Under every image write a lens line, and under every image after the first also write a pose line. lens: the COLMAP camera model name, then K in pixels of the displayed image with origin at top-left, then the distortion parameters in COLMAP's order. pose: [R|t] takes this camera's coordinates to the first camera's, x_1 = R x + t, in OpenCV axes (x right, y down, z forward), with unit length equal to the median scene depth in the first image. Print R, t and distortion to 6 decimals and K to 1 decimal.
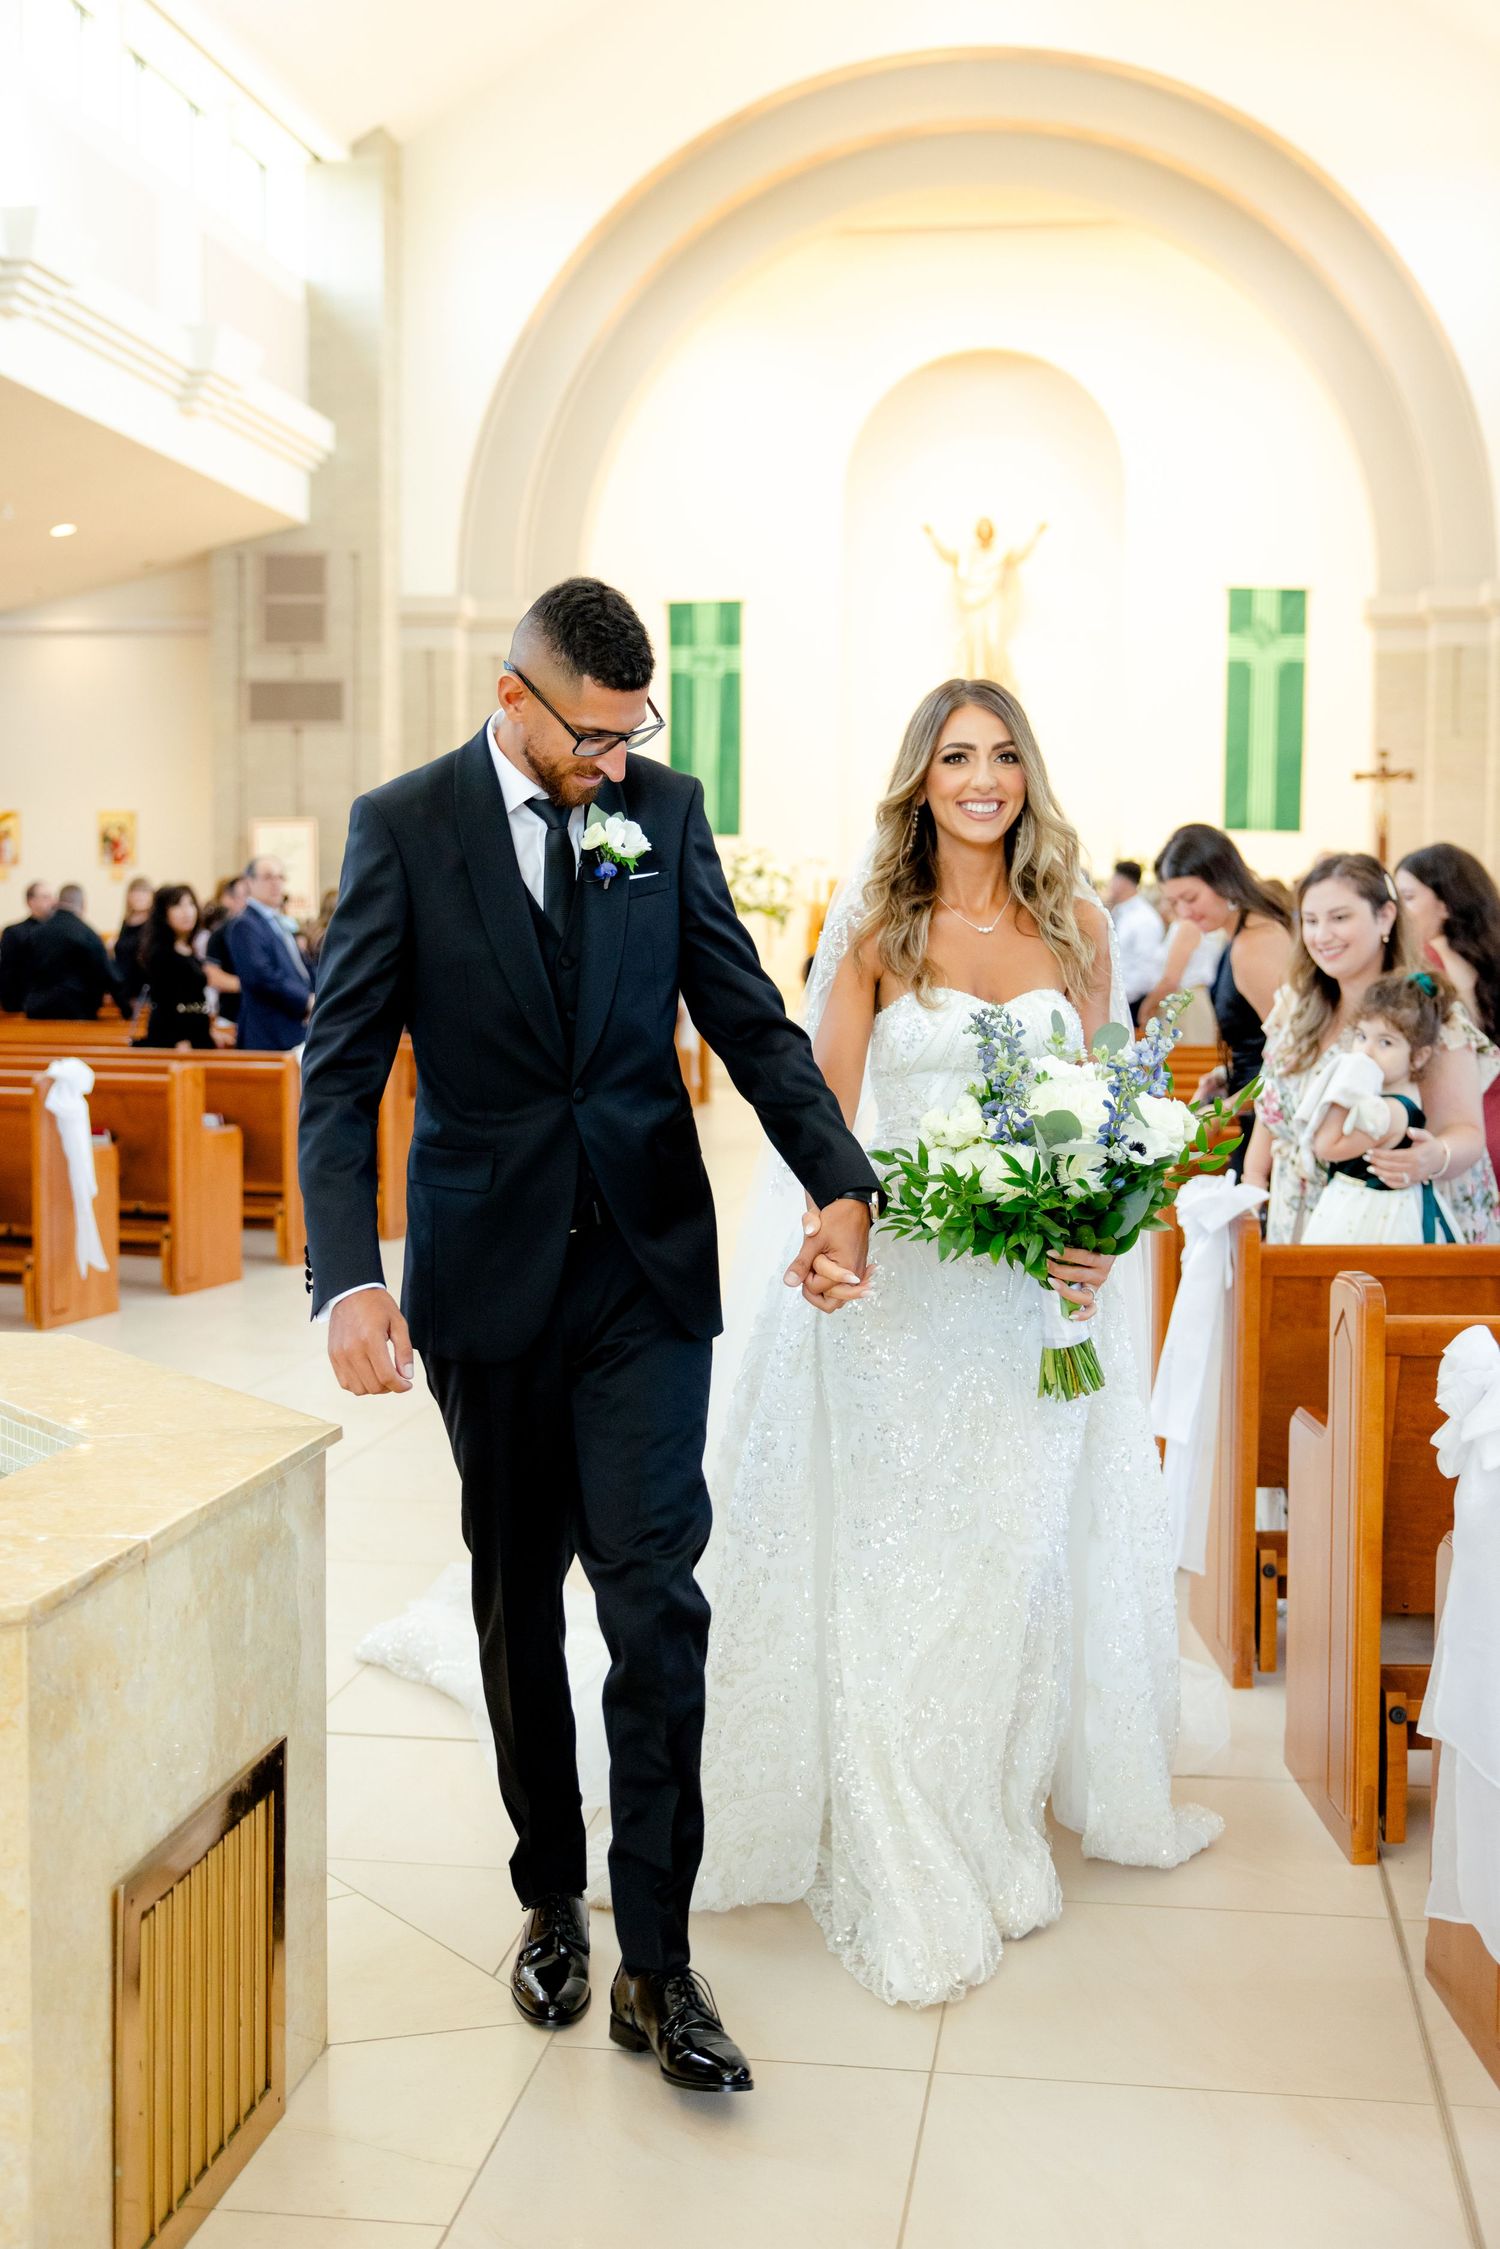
lens RADIAL K [[2413.3, 0, 750.0], [0, 2413.3, 1124.5], [0, 0, 1]] dist [0.007004, -0.017941]
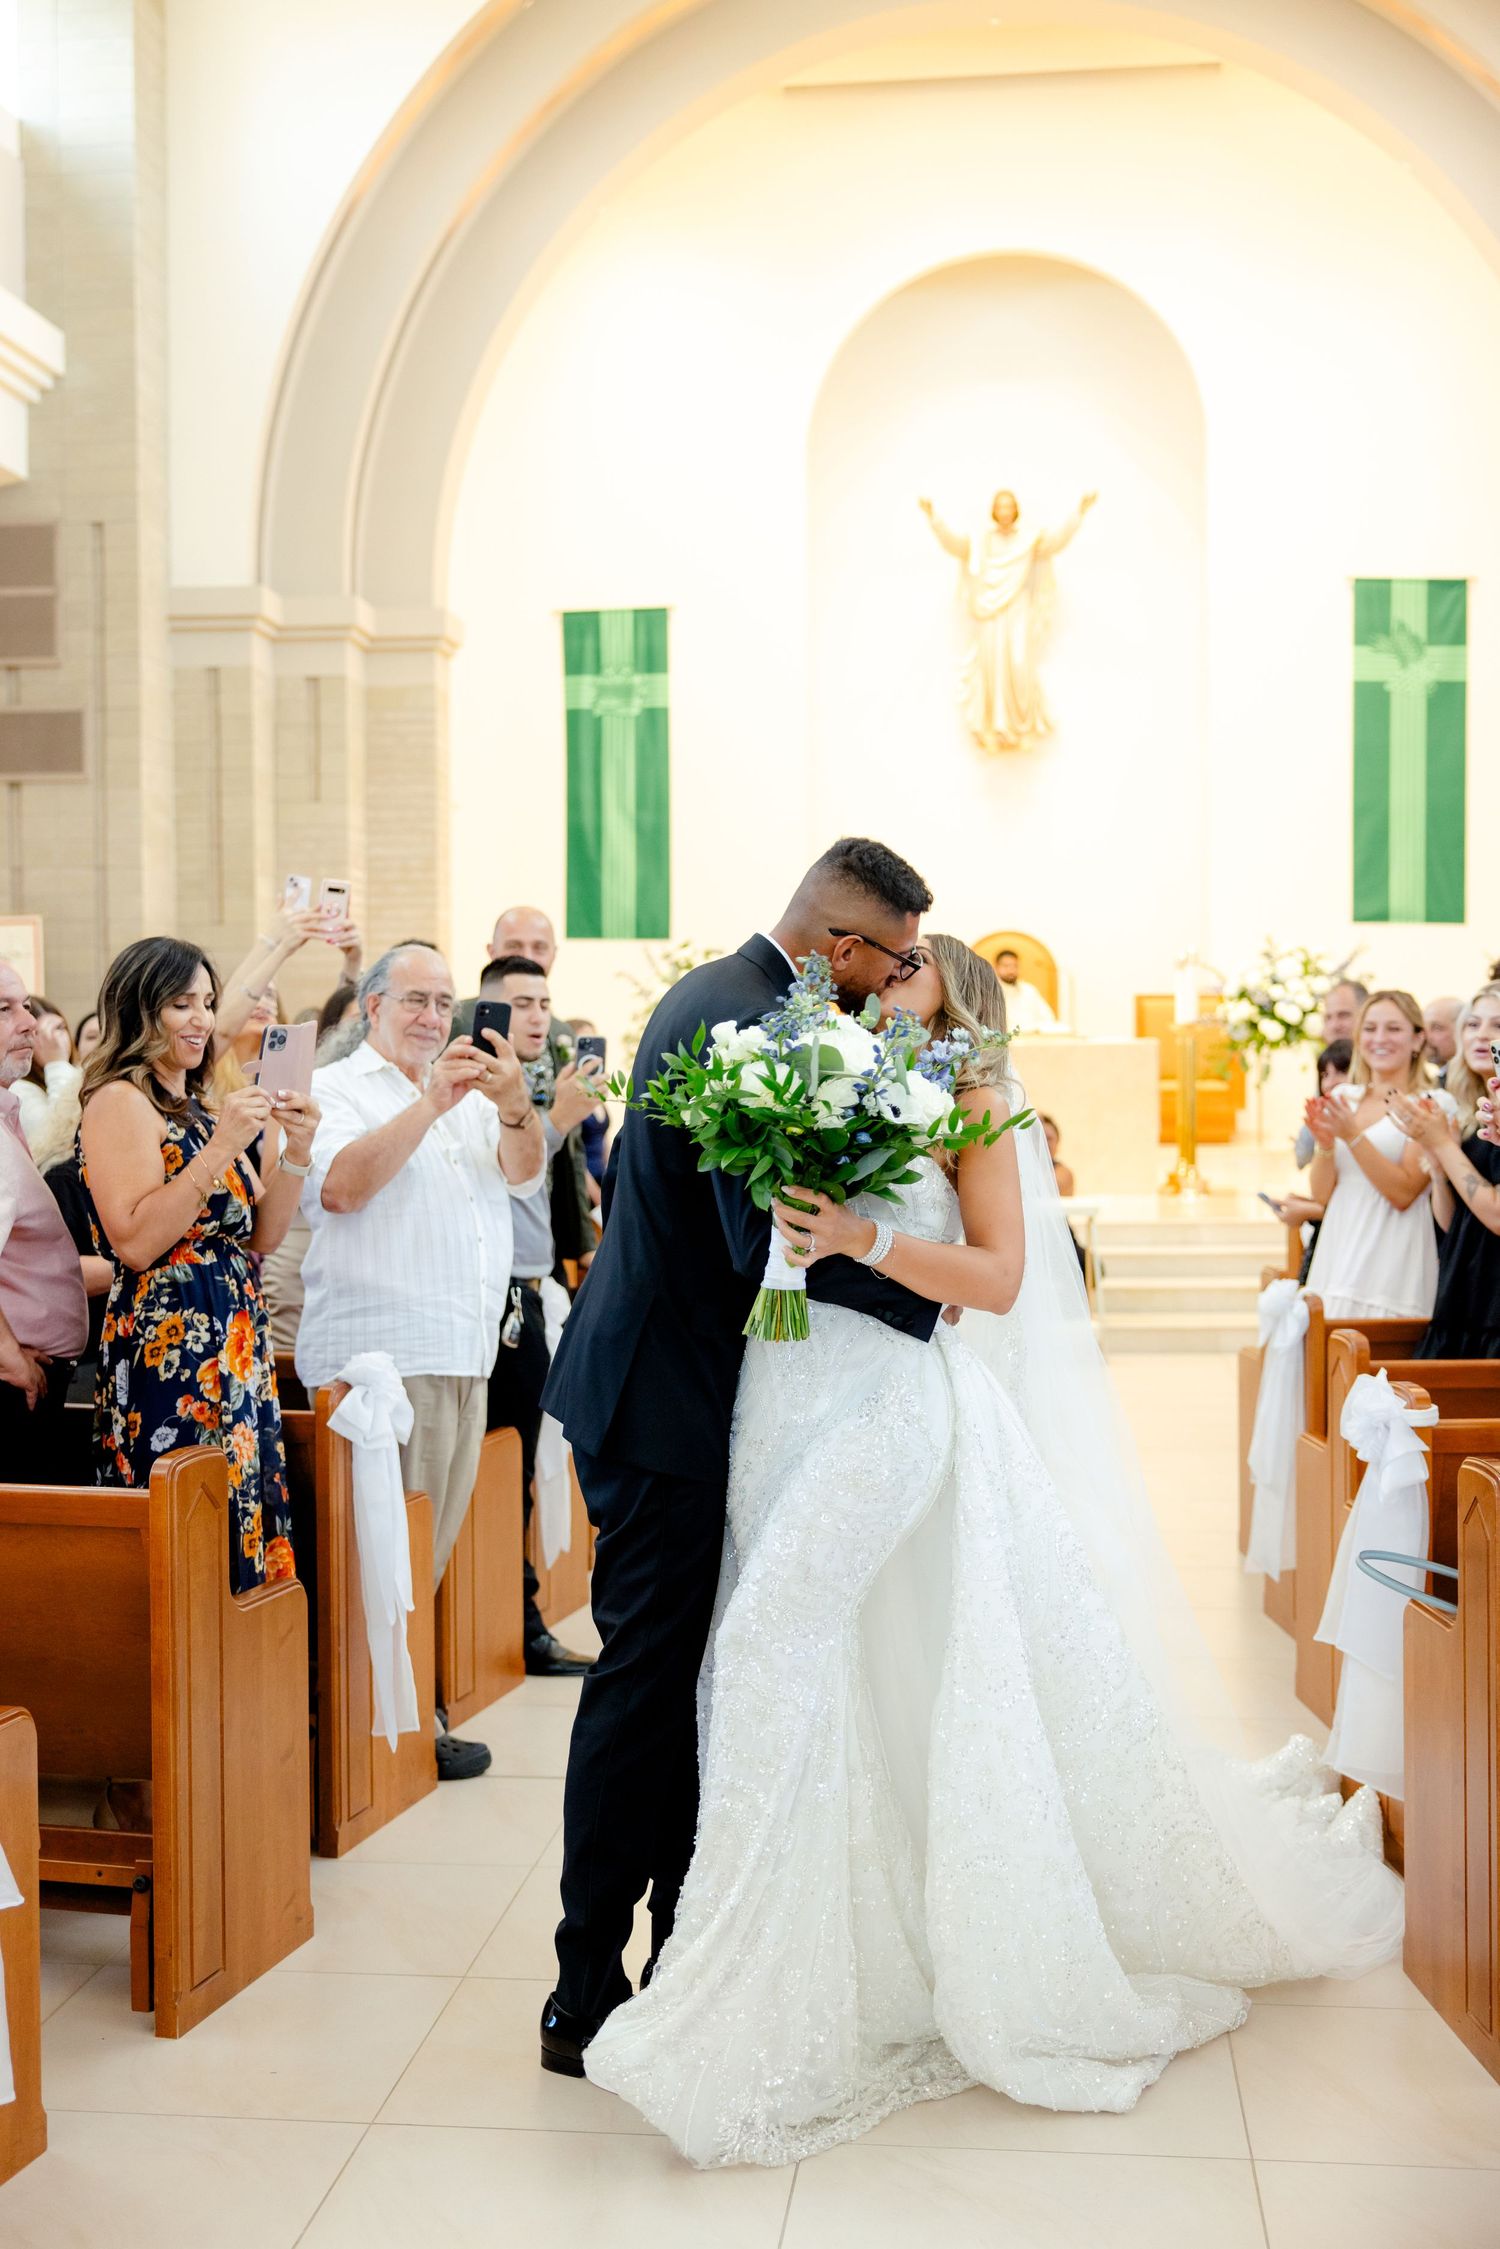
lens RADIAL K [[2566.9, 0, 735.5], [0, 2566.9, 1117.8], [0, 0, 1]] dist [0.009760, 0.013367]
pose [[0.999296, -0.015446, 0.034186, -0.012710], [0.017423, 0.998145, -0.058330, -0.025345], [-0.033221, 0.058885, 0.997712, 0.282079]]
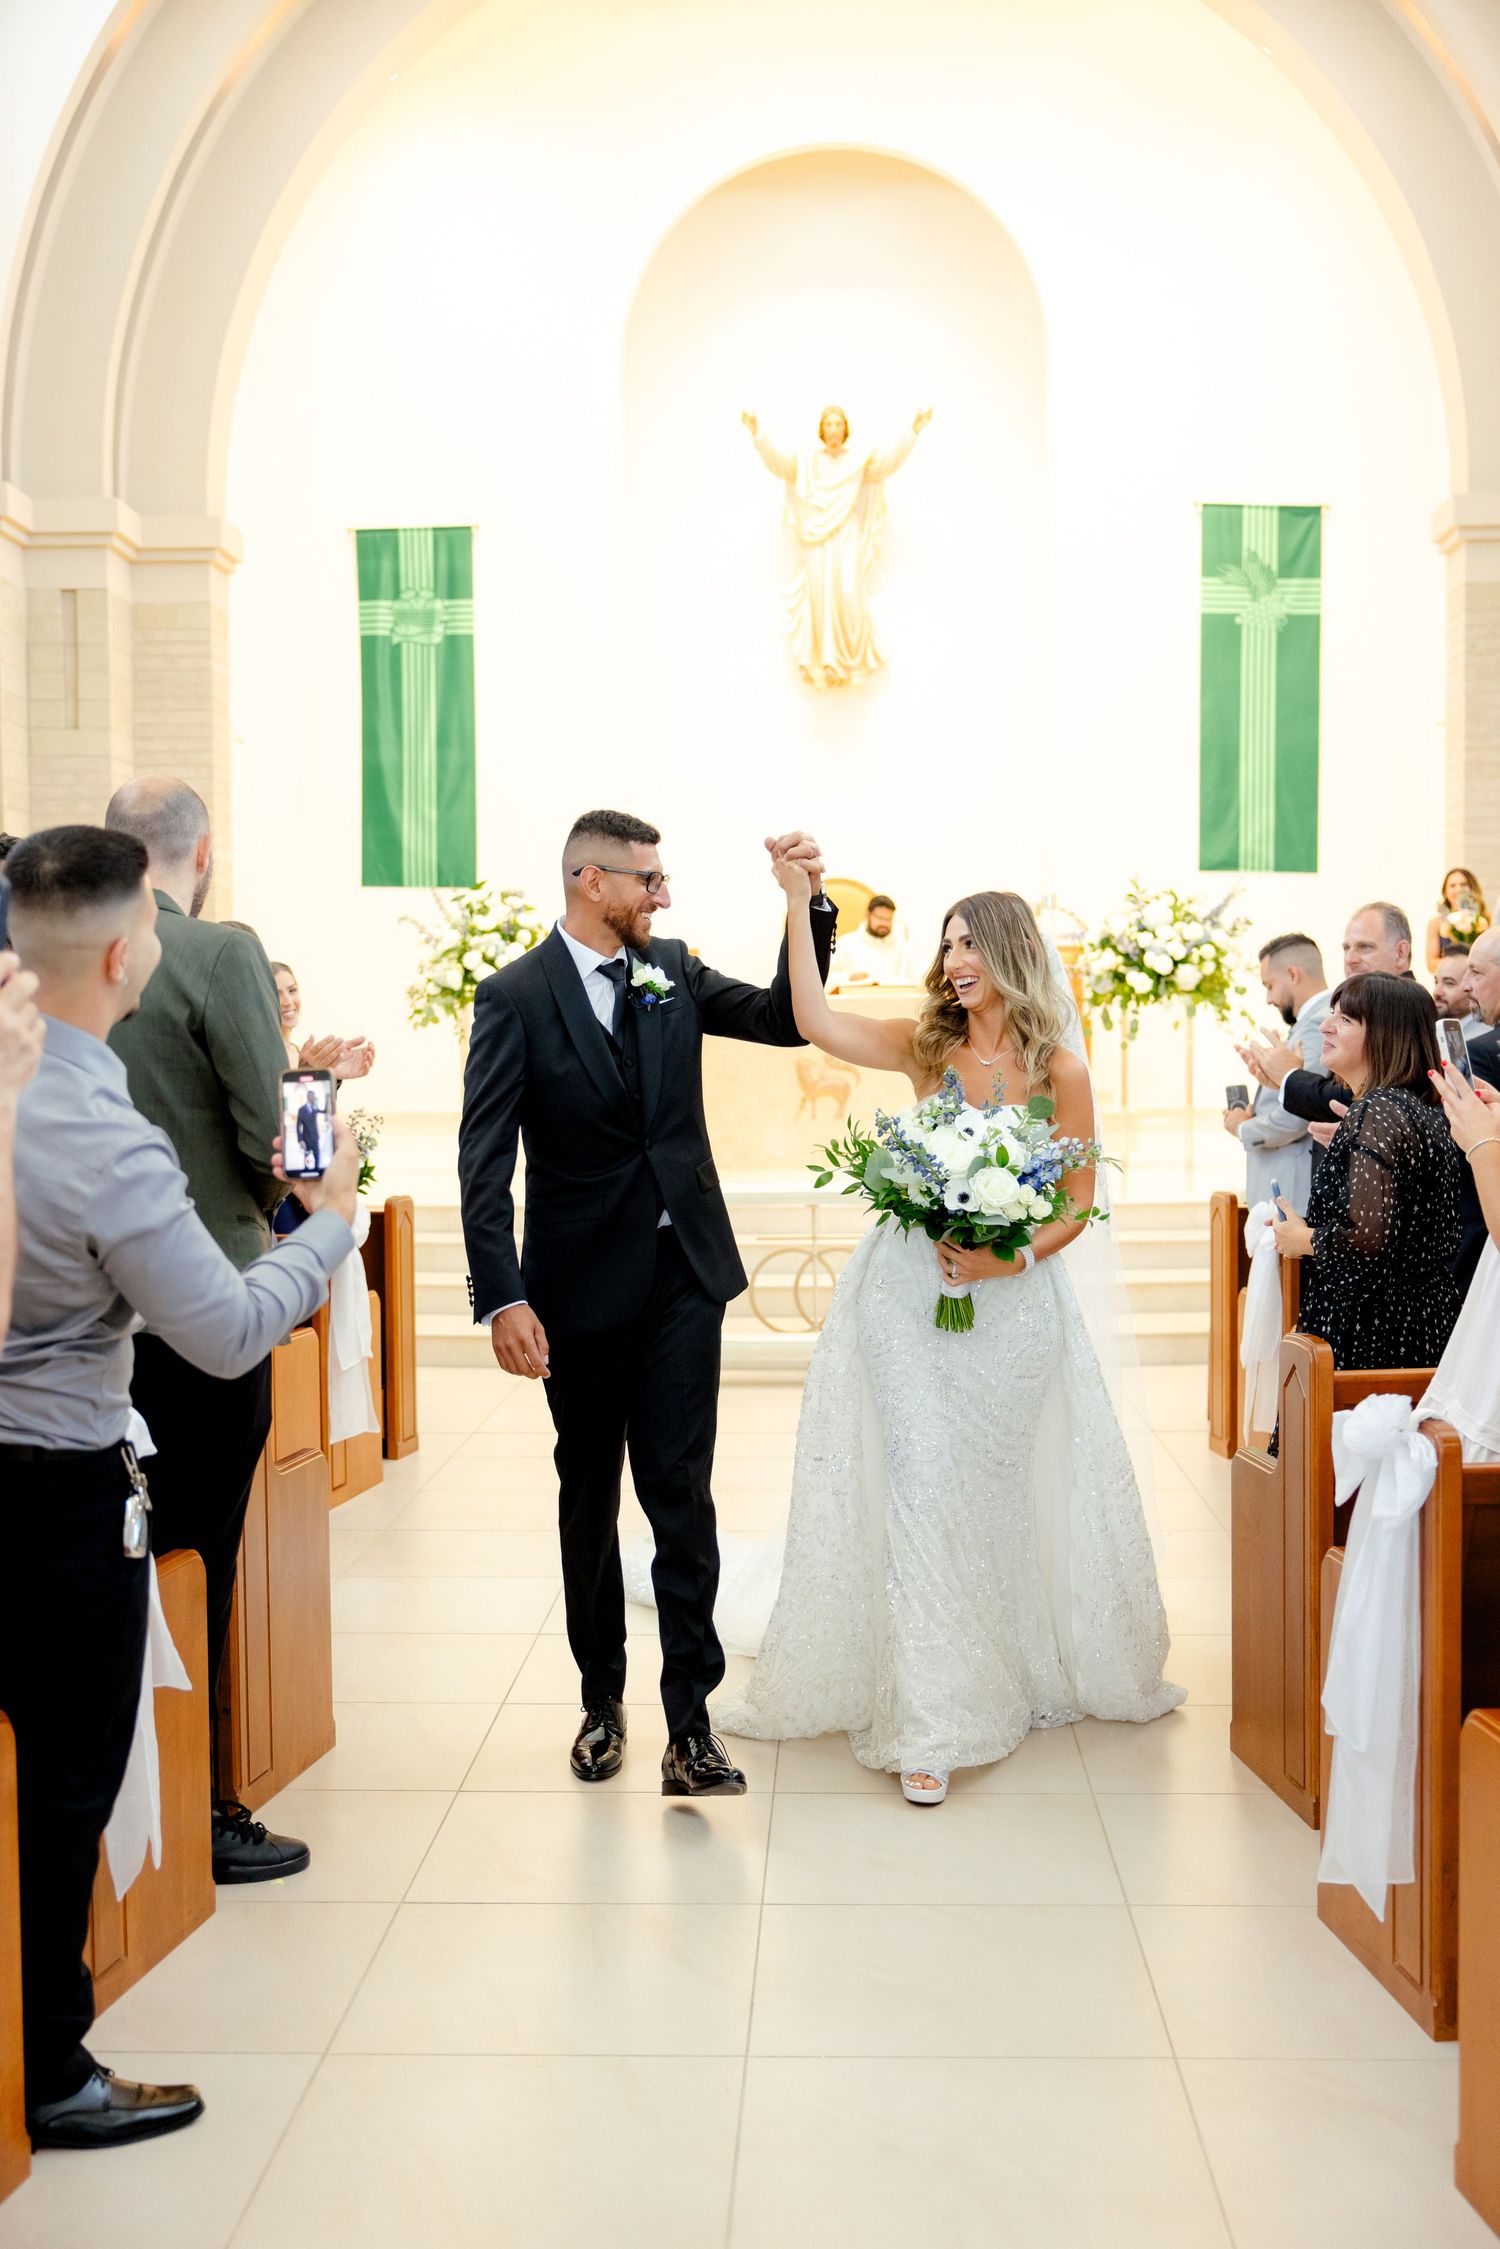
lens RADIAL K [[2413.3, 0, 750.0], [0, 2413.3, 1124.5], [0, 0, 1]] dist [0.007004, -0.017941]
pose [[0.993881, -0.020093, 0.108617, -0.002682], [0.023974, 0.999115, -0.034550, -0.033427], [-0.107826, 0.036943, 0.993483, 0.383308]]
